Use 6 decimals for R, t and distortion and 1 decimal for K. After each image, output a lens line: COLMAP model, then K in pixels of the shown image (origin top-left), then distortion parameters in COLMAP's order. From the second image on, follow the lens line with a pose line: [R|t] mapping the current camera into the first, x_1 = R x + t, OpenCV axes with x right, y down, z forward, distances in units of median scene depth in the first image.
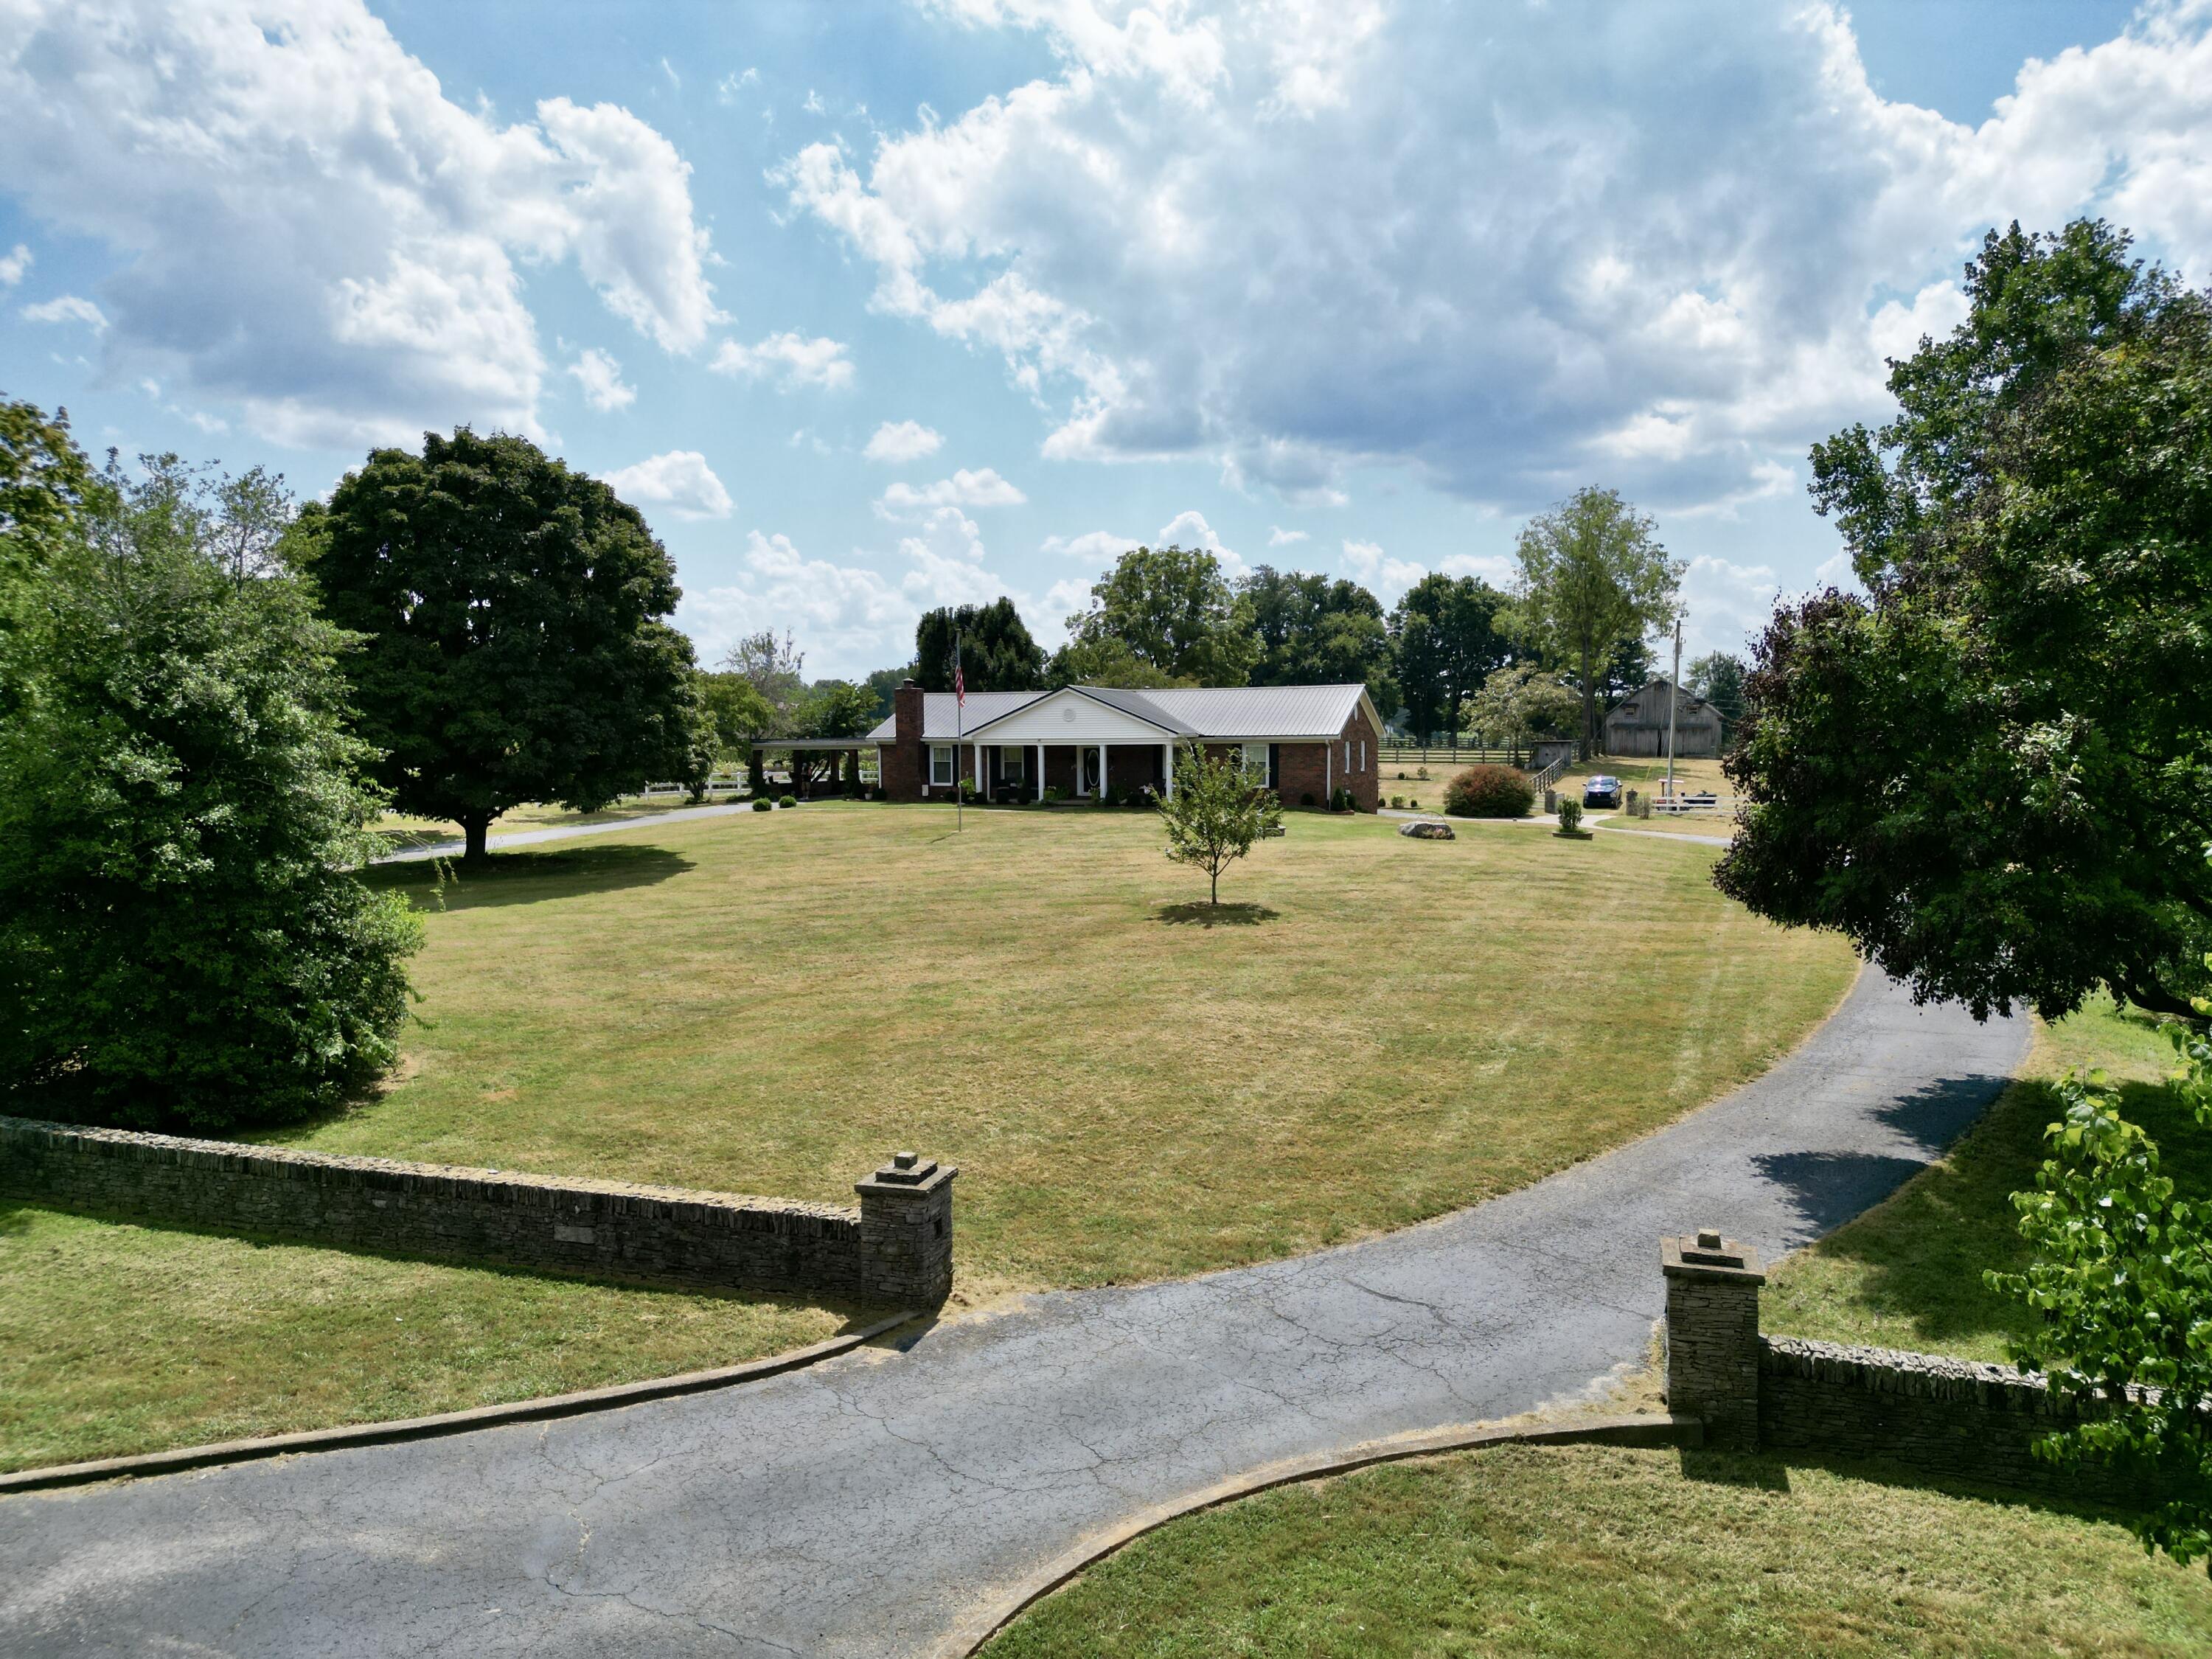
lens RADIAL K [[1562.0, 0, 1098.1], [0, 1562.0, 826.3], [0, 0, 1]] dist [0.072033, -0.077816]
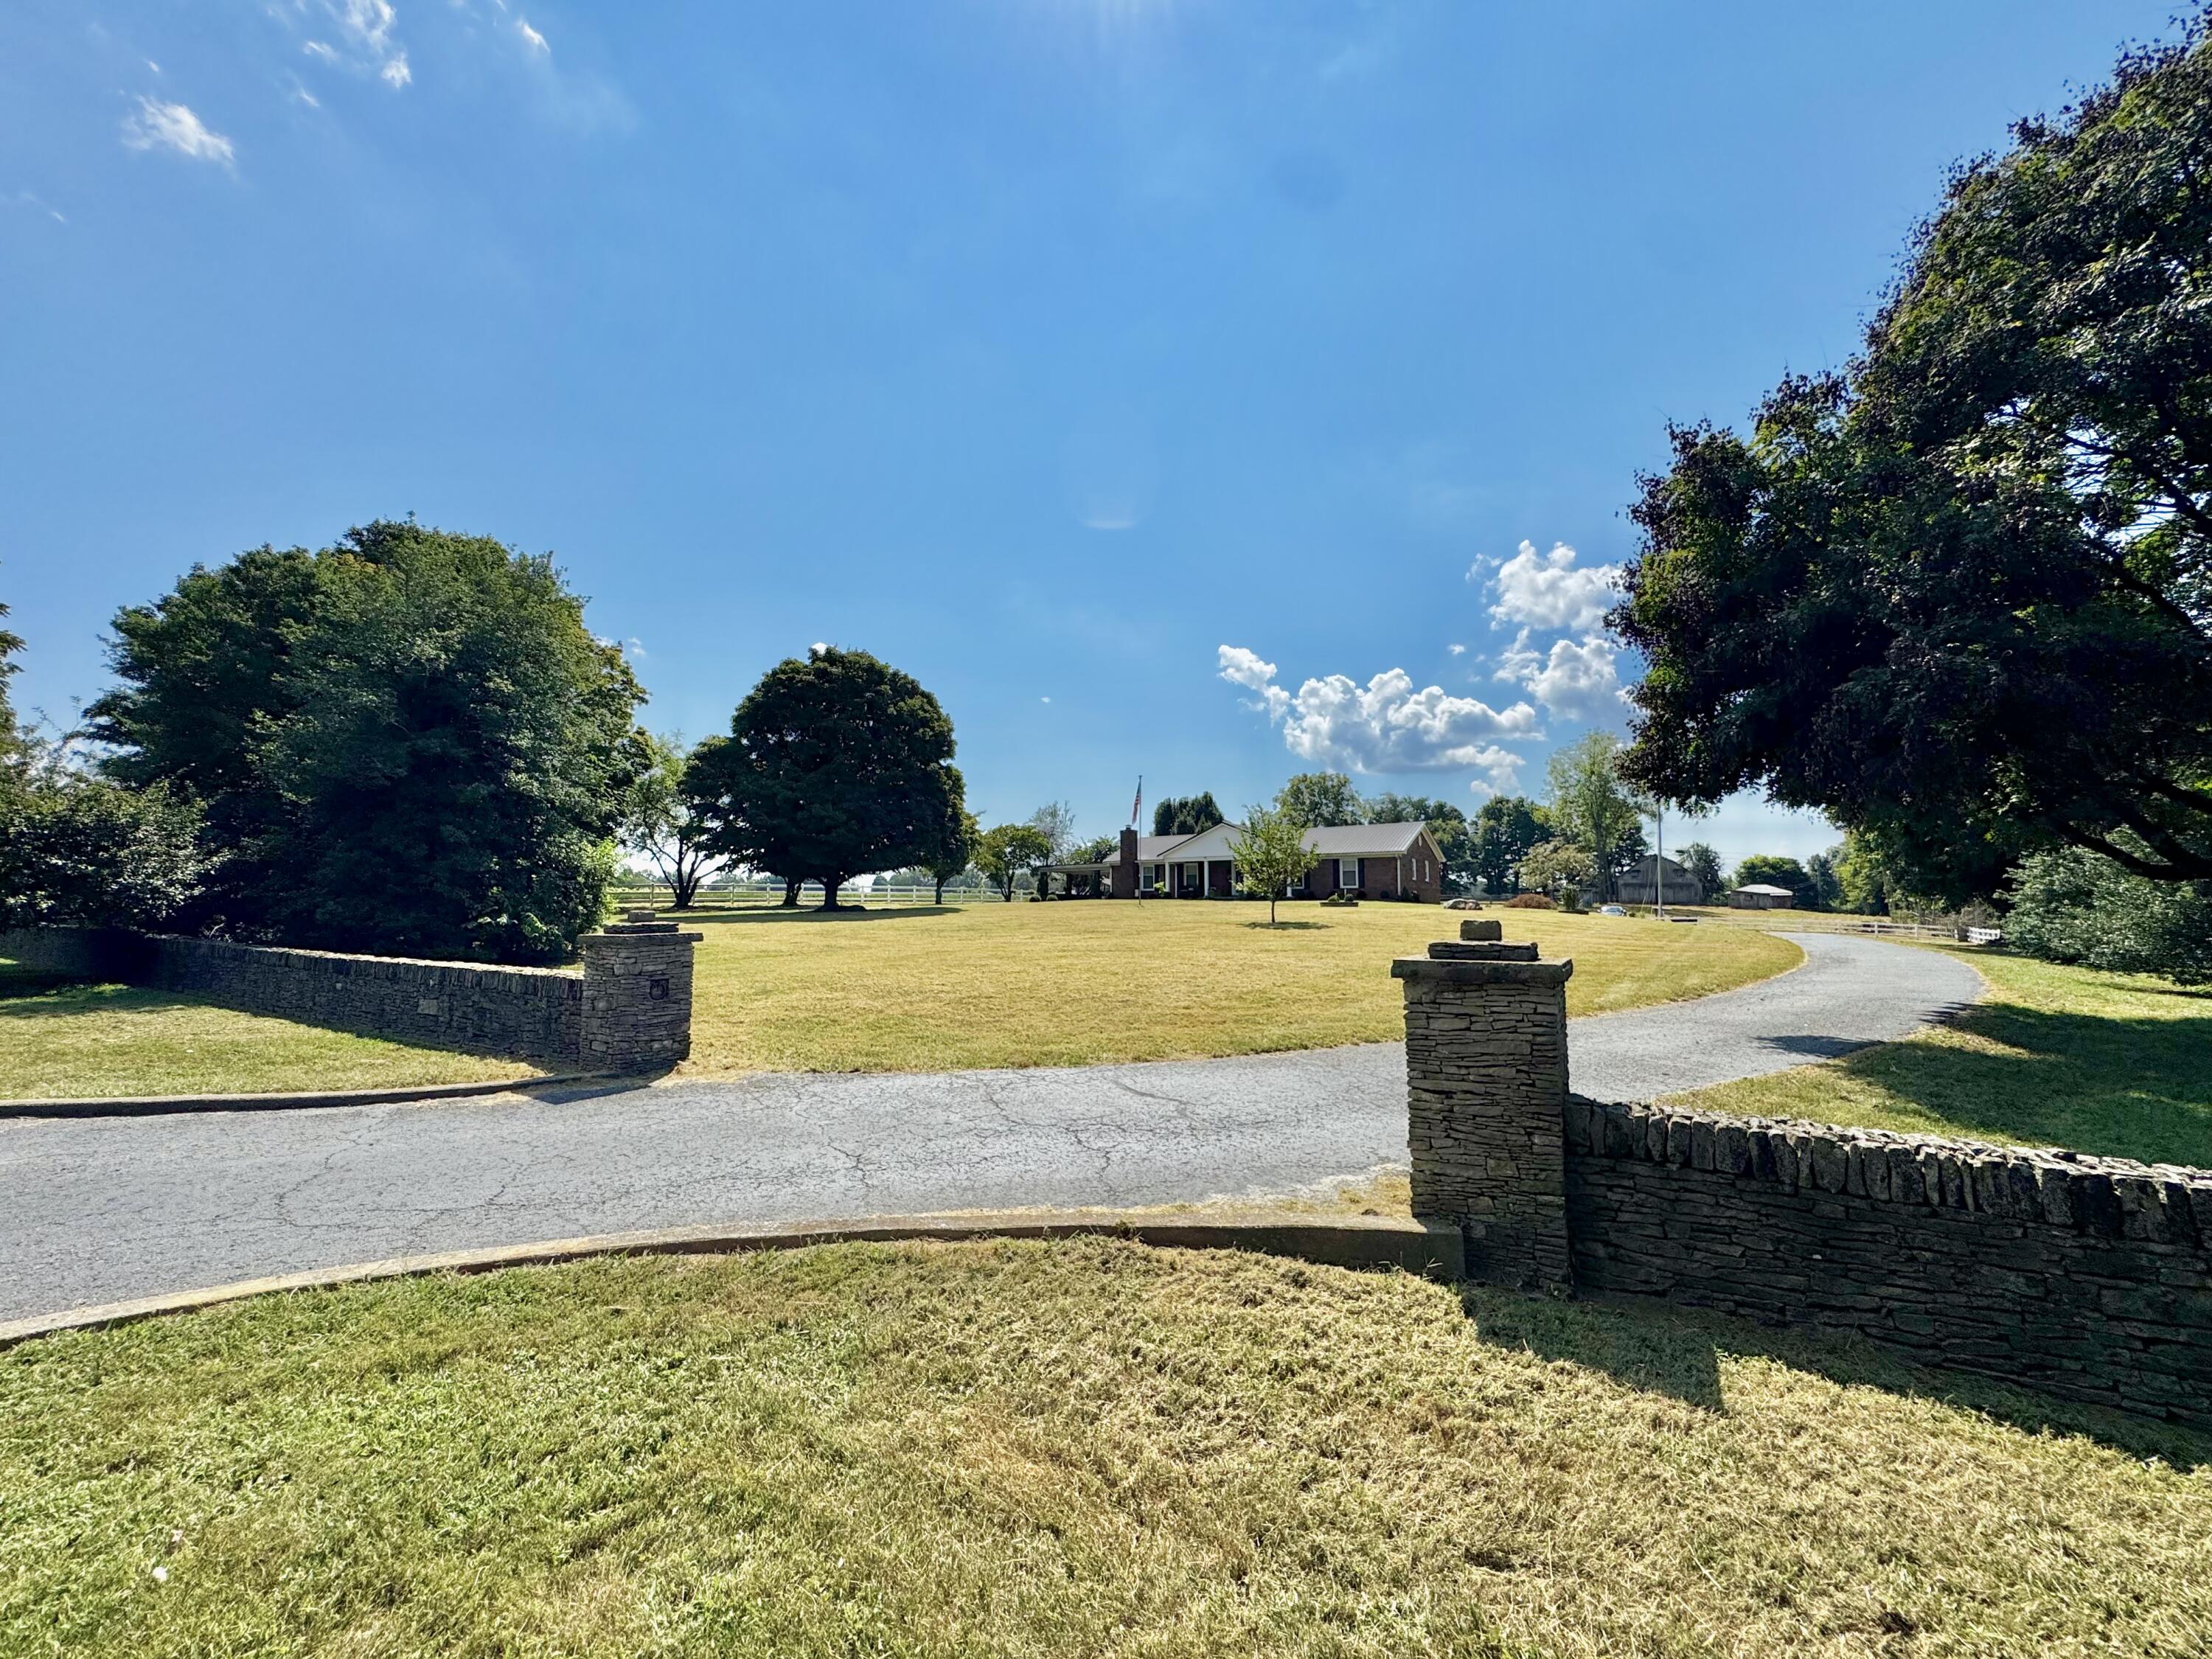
lens RADIAL K [[892.9, 0, 1113.6], [0, 892.9, 835.9], [0, 0, 1]] dist [0.006691, 0.000093]
pose [[0.977977, -0.010646, -0.208443, 0.052867], [-0.019295, 0.989810, -0.141084, 0.045728], [0.207821, 0.141999, 0.967805, 0.103878]]
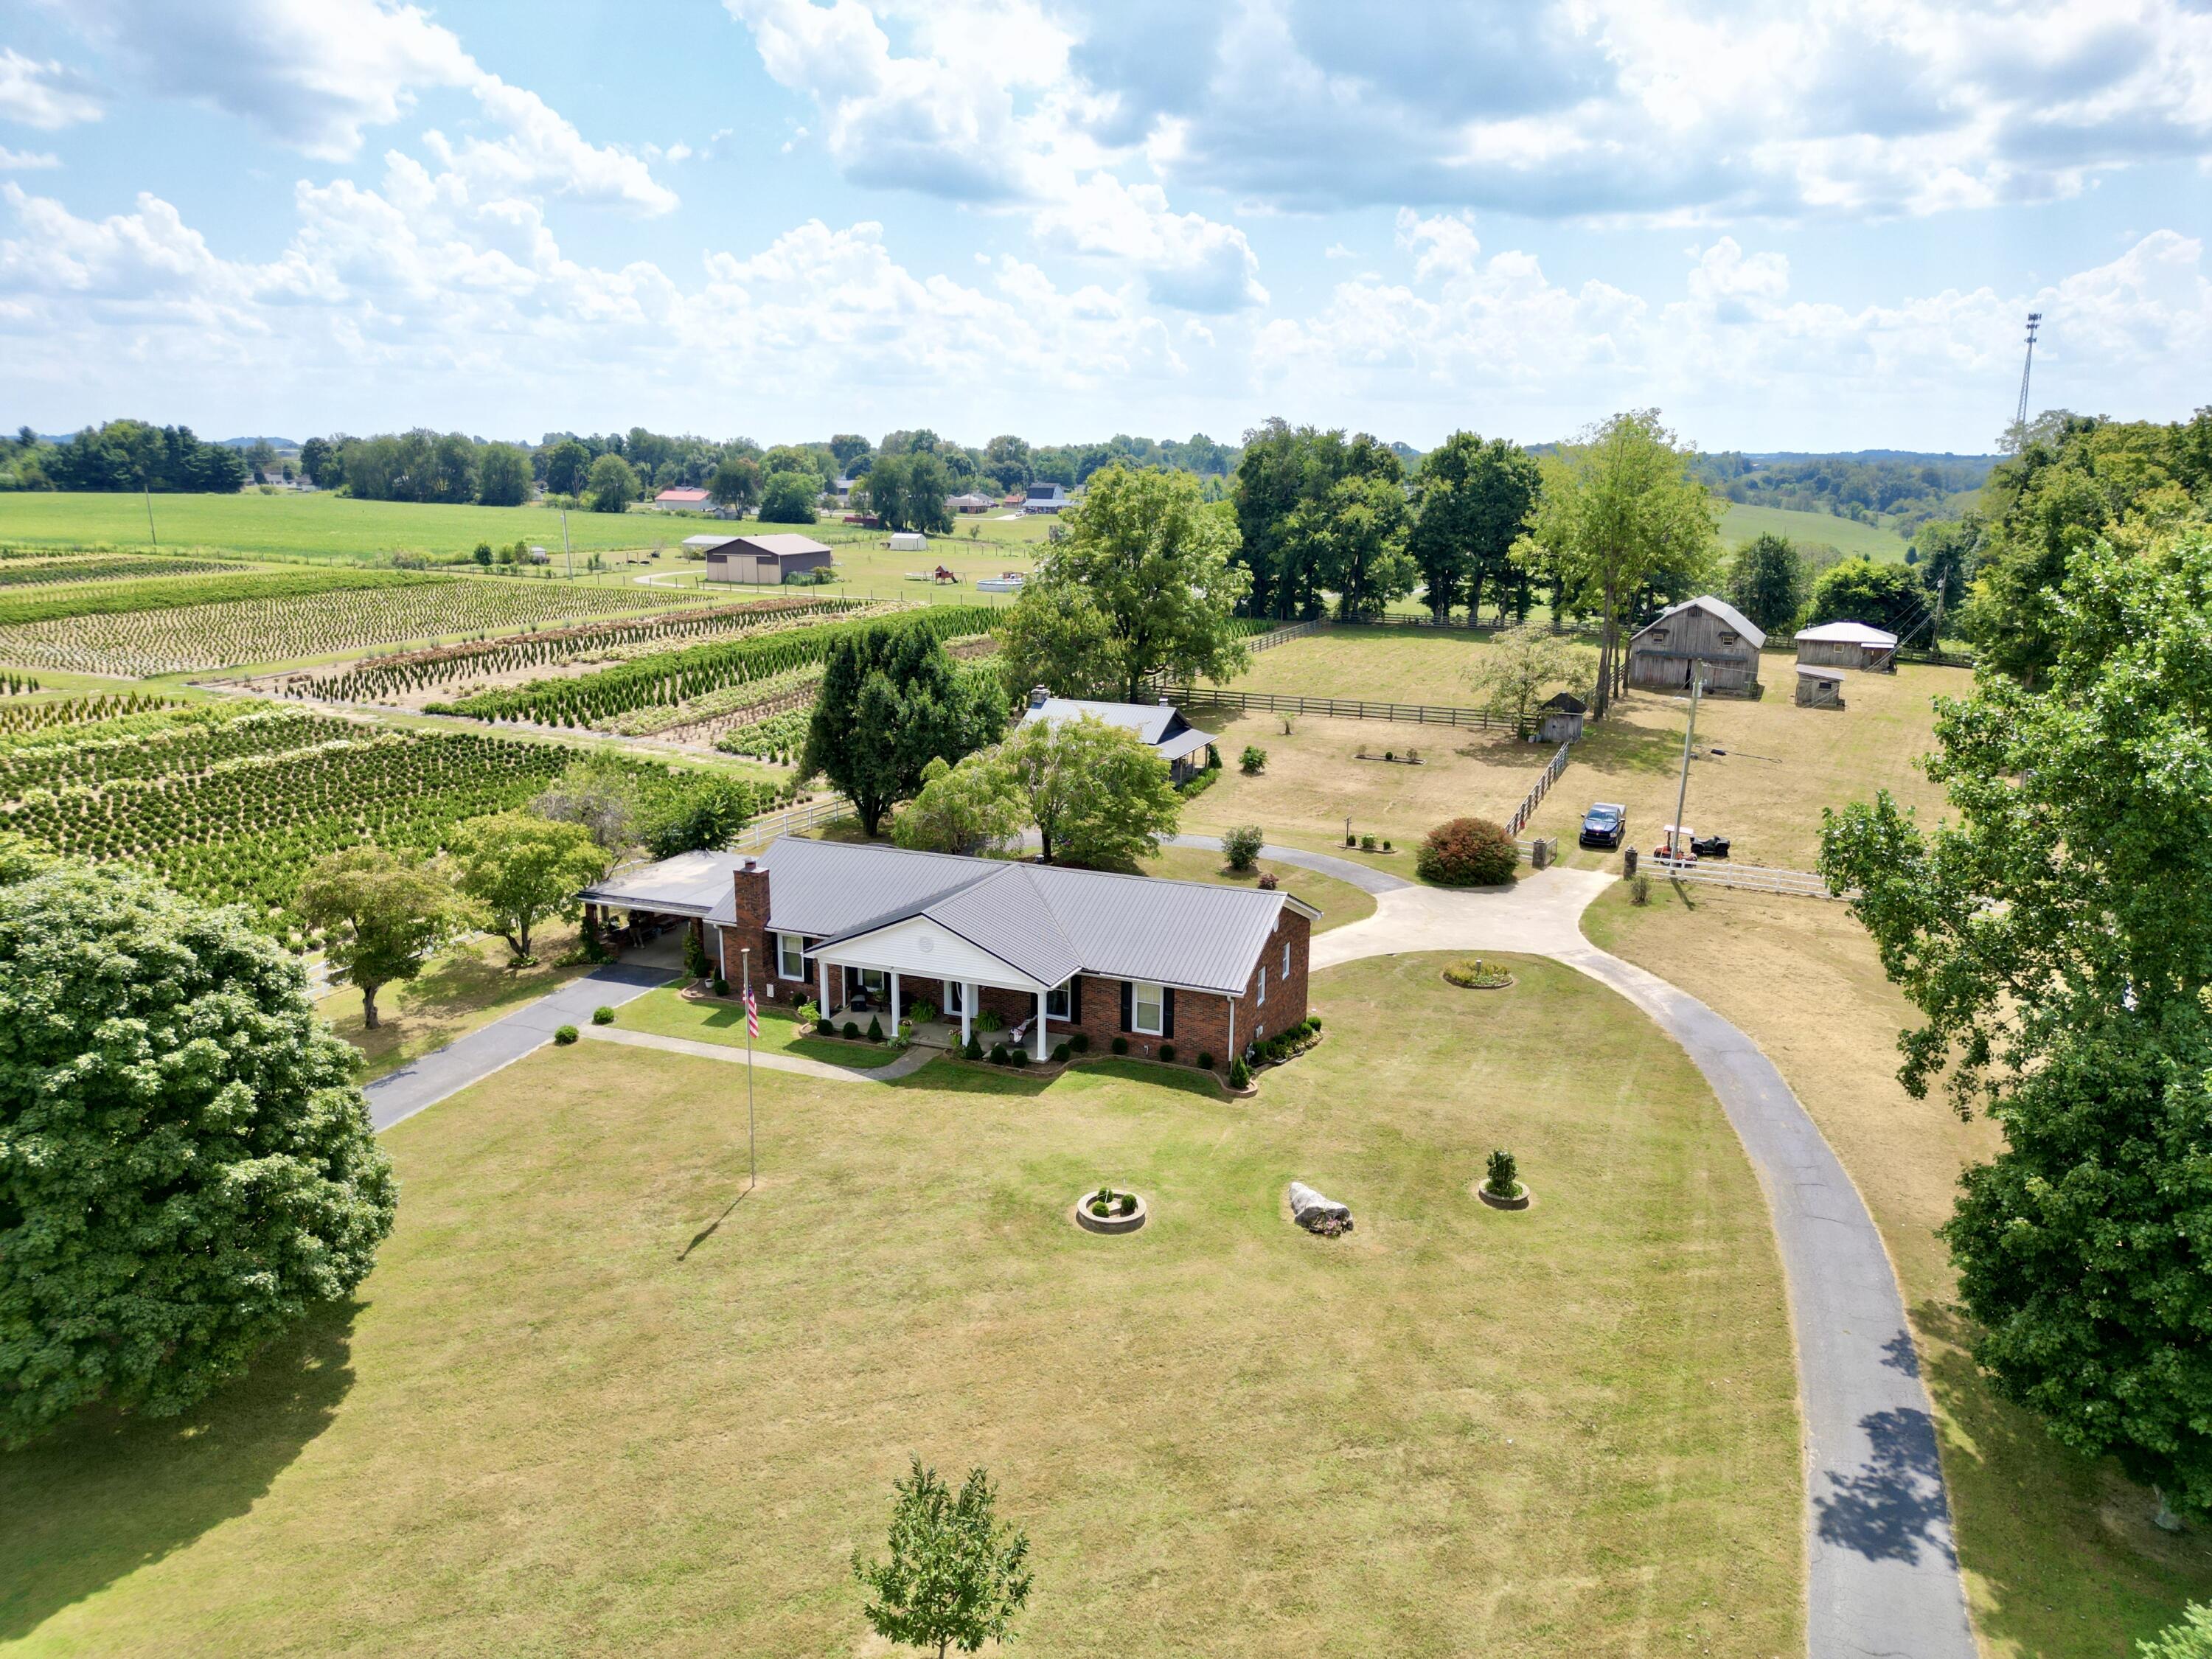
lens RADIAL K [[1562.0, 0, 1102.2], [0, 1562.0, 830.9], [0, 0, 1]] dist [0.072033, -0.077816]
pose [[0.999593, 0.019706, -0.020637, 0.081763], [-0.015823, 0.984653, 0.173807, -0.247694], [0.023745, -0.173410, 0.984563, 0.167426]]
